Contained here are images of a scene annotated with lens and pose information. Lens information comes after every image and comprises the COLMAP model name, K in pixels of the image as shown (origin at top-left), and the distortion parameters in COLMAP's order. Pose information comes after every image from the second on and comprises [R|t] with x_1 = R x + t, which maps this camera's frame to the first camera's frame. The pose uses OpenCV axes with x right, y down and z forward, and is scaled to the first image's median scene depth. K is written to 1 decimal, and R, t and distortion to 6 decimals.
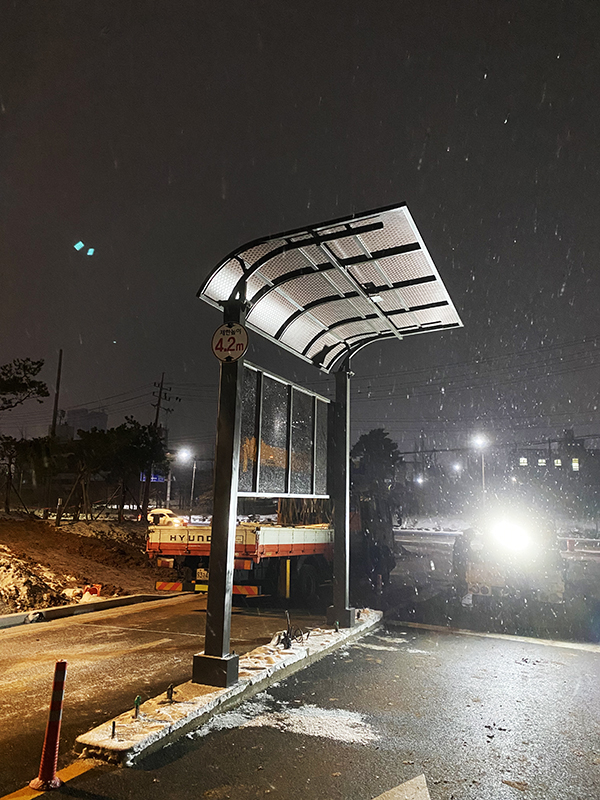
lens RADIAL K [[606.8, 0, 301.1], [0, 606.8, 382.5], [0, 0, 1]] dist [0.003648, -0.004510]
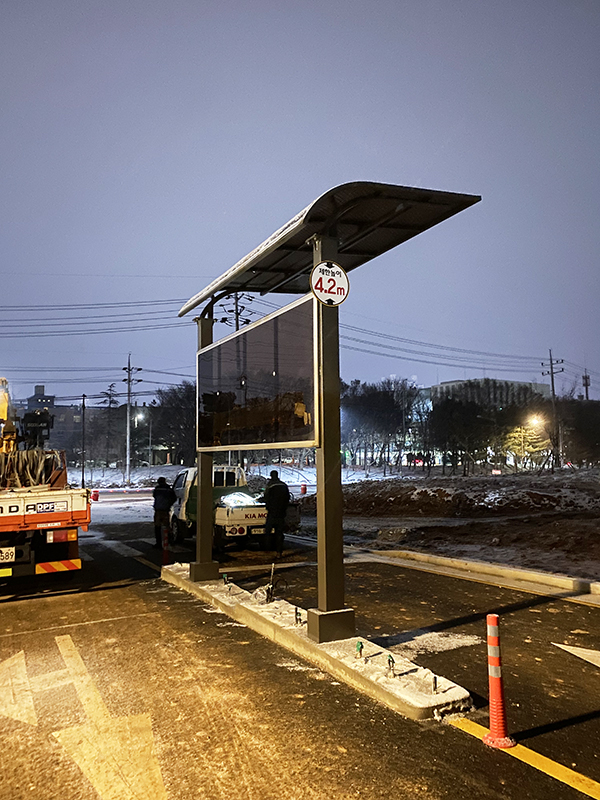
lens RADIAL K [[606.7, 0, 295.8], [0, 606.7, 399.6], [0, 0, 1]] dist [0.002743, 0.001139]
pose [[0.651555, 0.041117, 0.757486, -0.825813], [-0.115866, 0.992208, 0.045804, 0.070851], [-0.749701, -0.117610, 0.651242, 0.405797]]
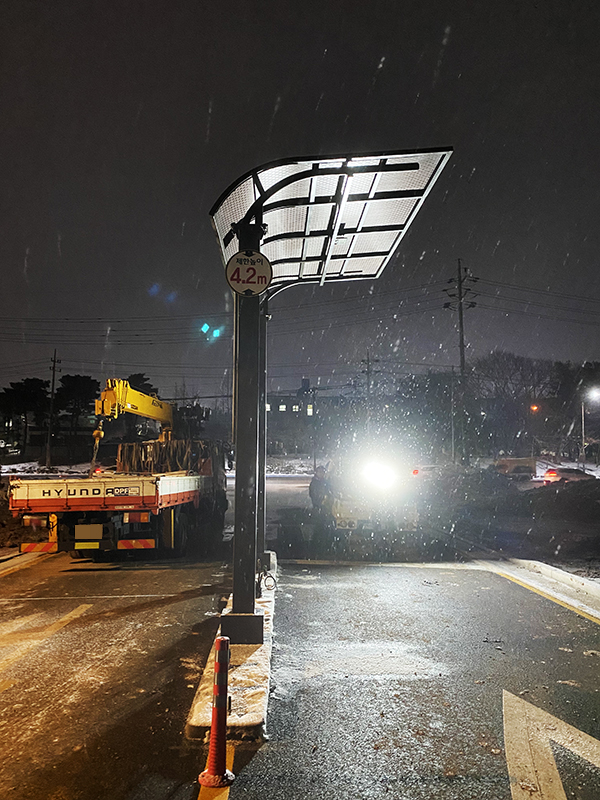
lens RADIAL K [[606.7, 0, 295.8], [0, 606.7, 399.6], [0, 0, 1]] dist [0.002743, 0.001139]
pose [[0.914019, 0.012245, 0.405487, -0.402492], [-0.059474, 0.992789, 0.104081, 0.019933], [-0.401289, -0.119247, 0.908156, 0.142318]]
